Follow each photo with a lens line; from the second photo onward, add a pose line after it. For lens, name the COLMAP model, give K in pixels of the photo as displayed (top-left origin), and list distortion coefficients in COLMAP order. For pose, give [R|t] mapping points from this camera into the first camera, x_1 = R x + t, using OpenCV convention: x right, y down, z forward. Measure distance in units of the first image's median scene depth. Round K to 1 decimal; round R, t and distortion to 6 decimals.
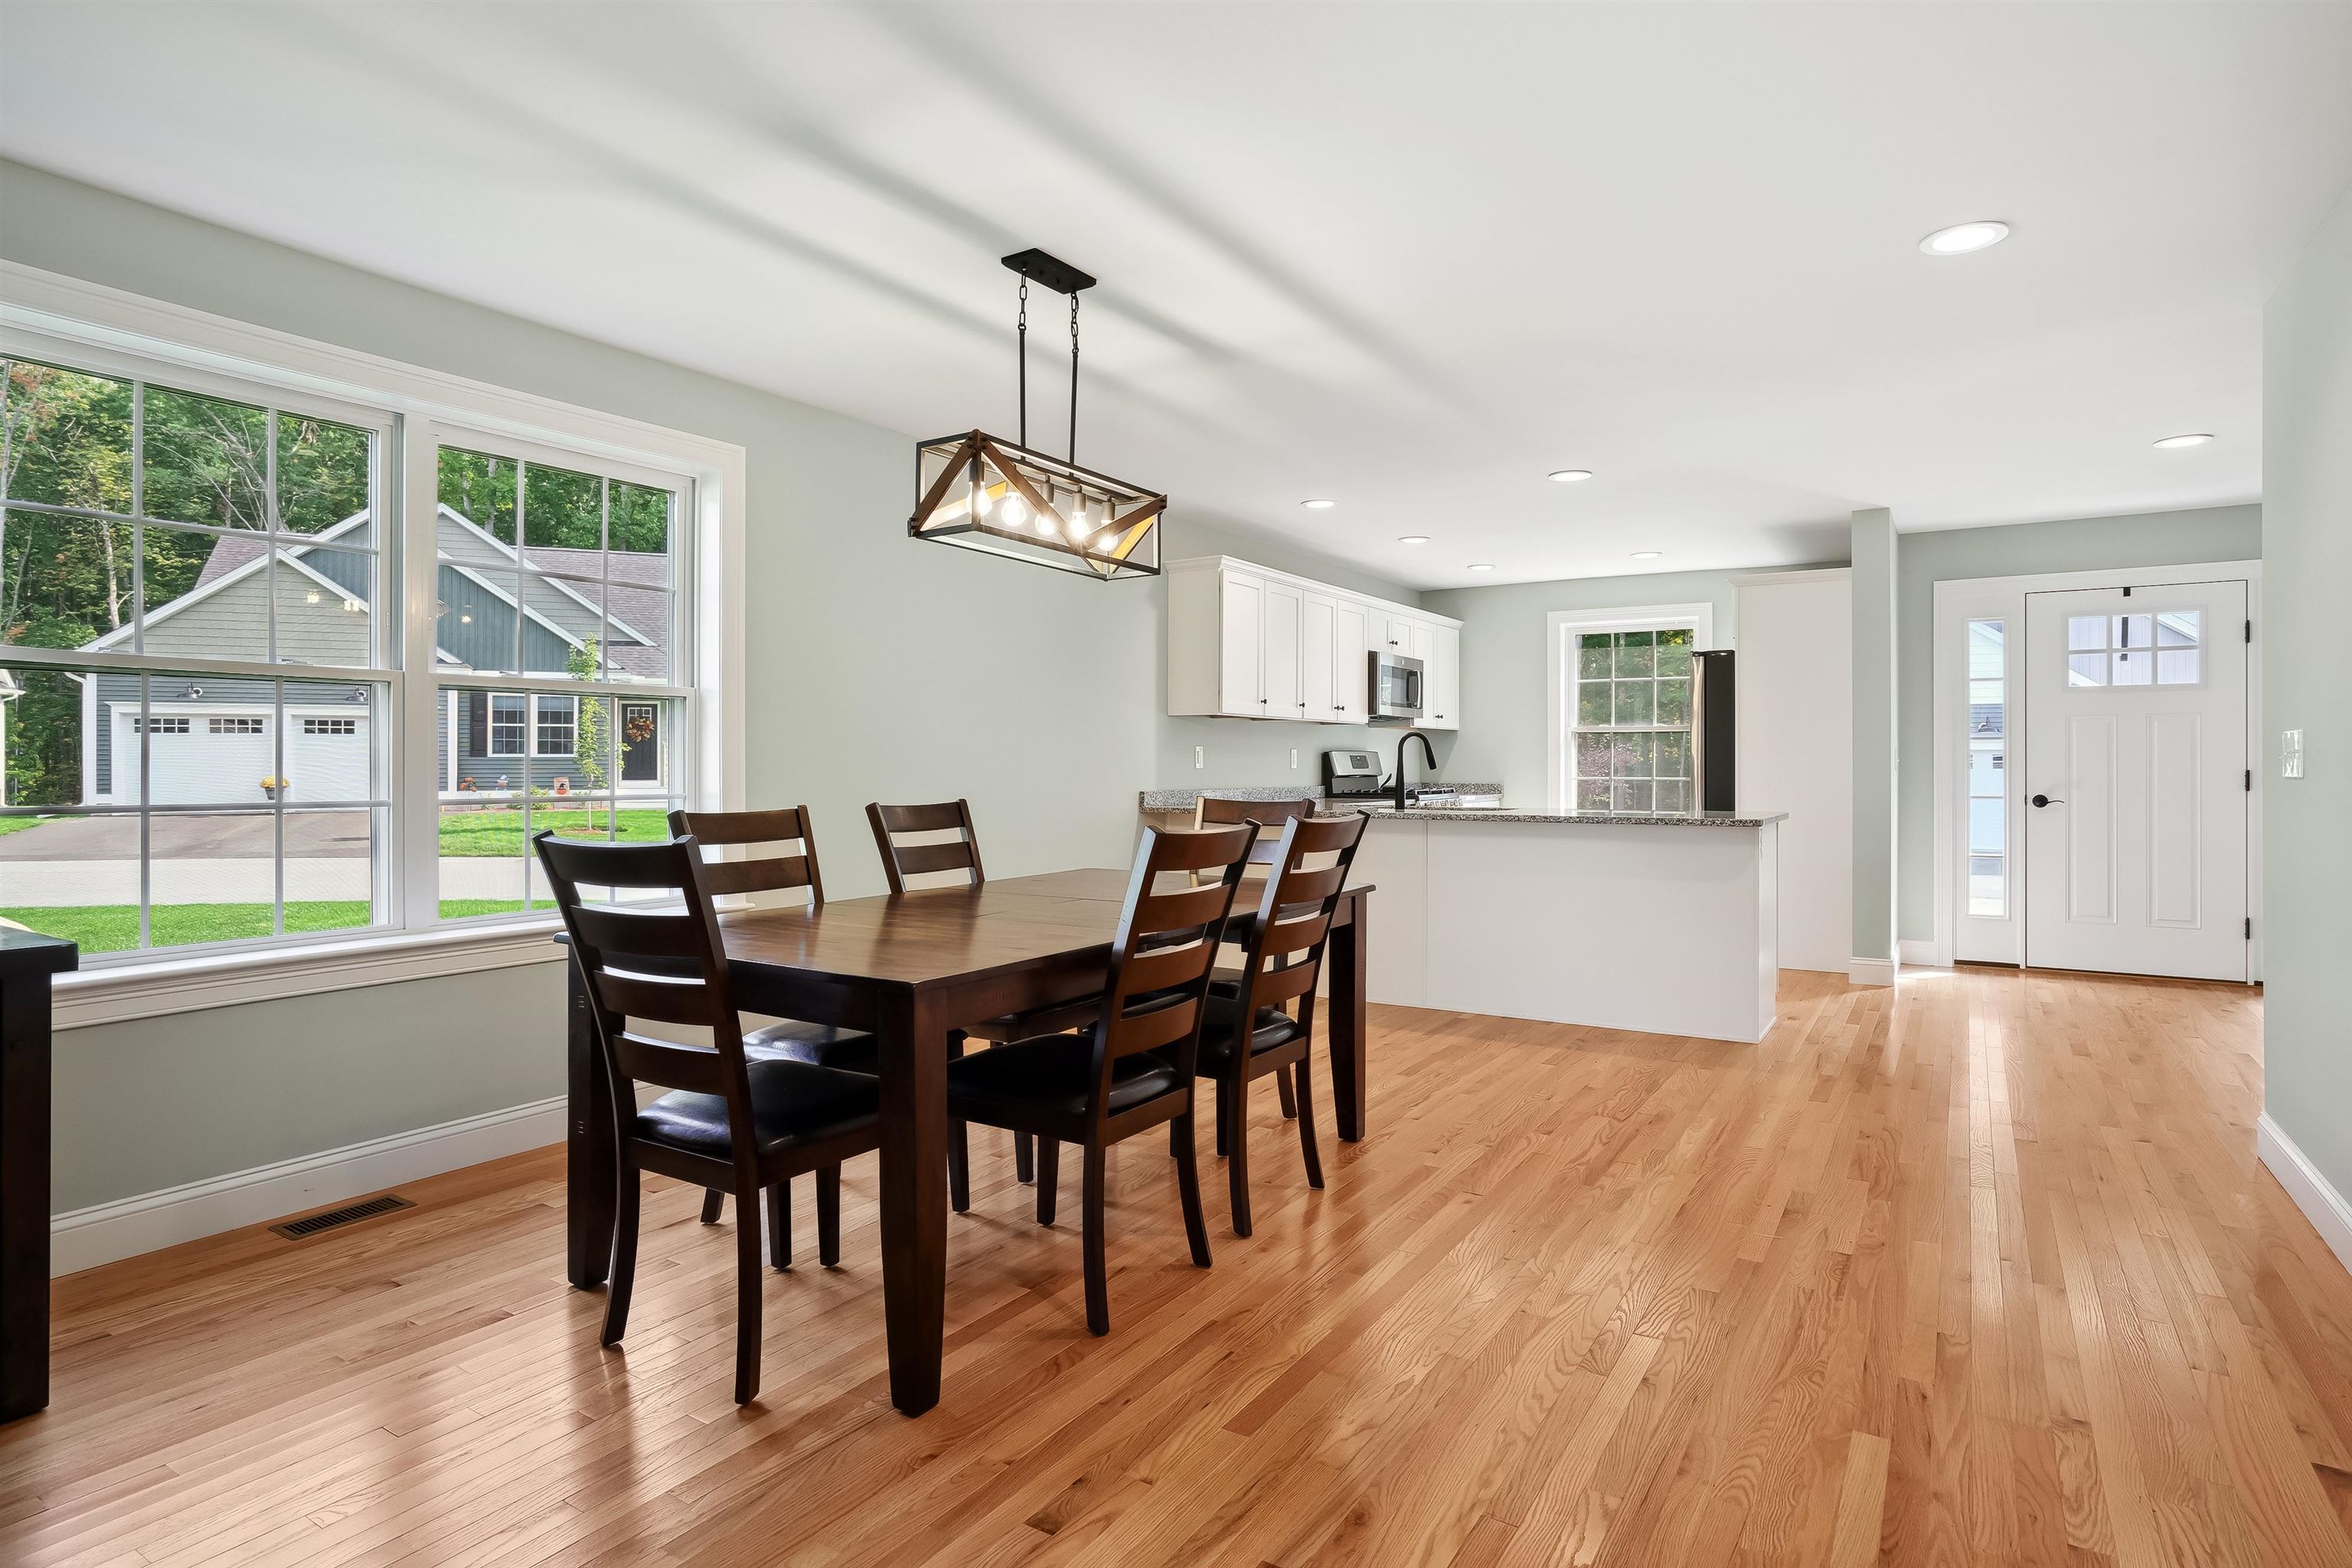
lens RADIAL K [[1257.5, 0, 1175.6], [0, 1257.5, 755.2], [0, 0, 1]] dist [-0.036580, 0.032985]
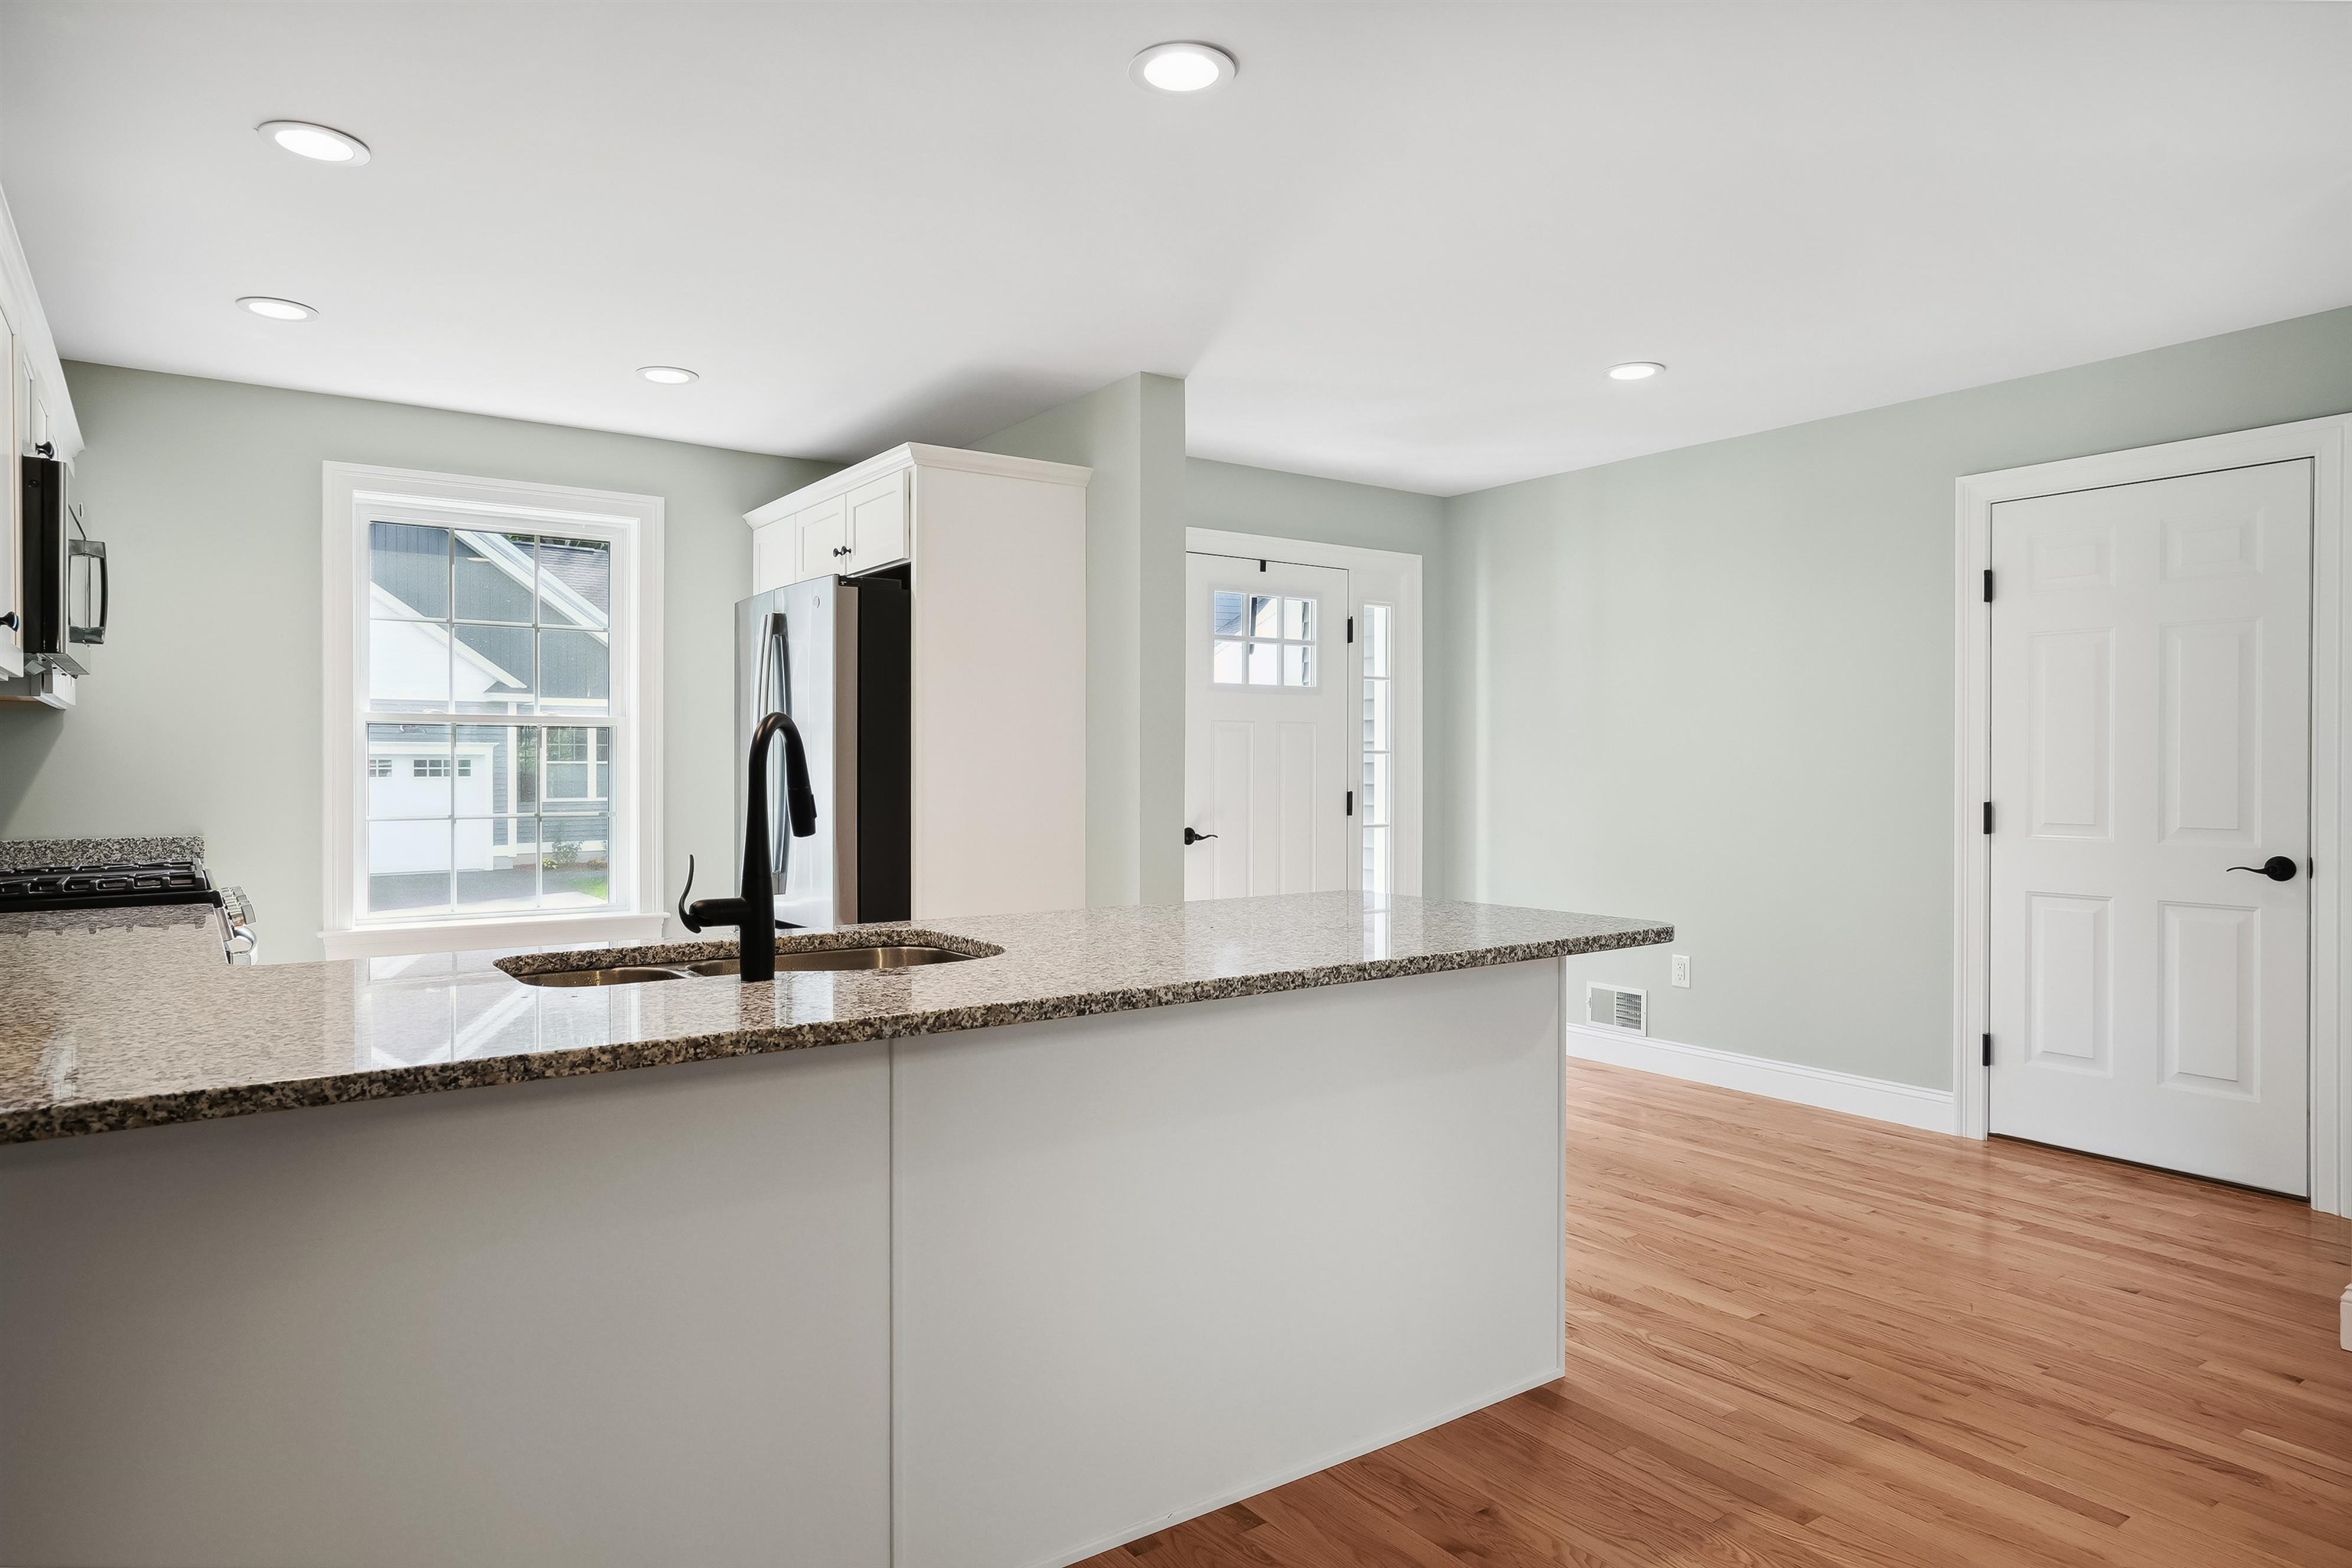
lens RADIAL K [[1391.2, 0, 1127.8], [0, 1391.2, 770.9], [0, 0, 1]] dist [-0.001488, 0.012755]
pose [[0.392492, -0.004888, 0.919743, -0.076461], [-0.004379, 0.999965, 0.007183, -0.007263], [-0.919745, -0.006846, 0.392456, 0.703785]]
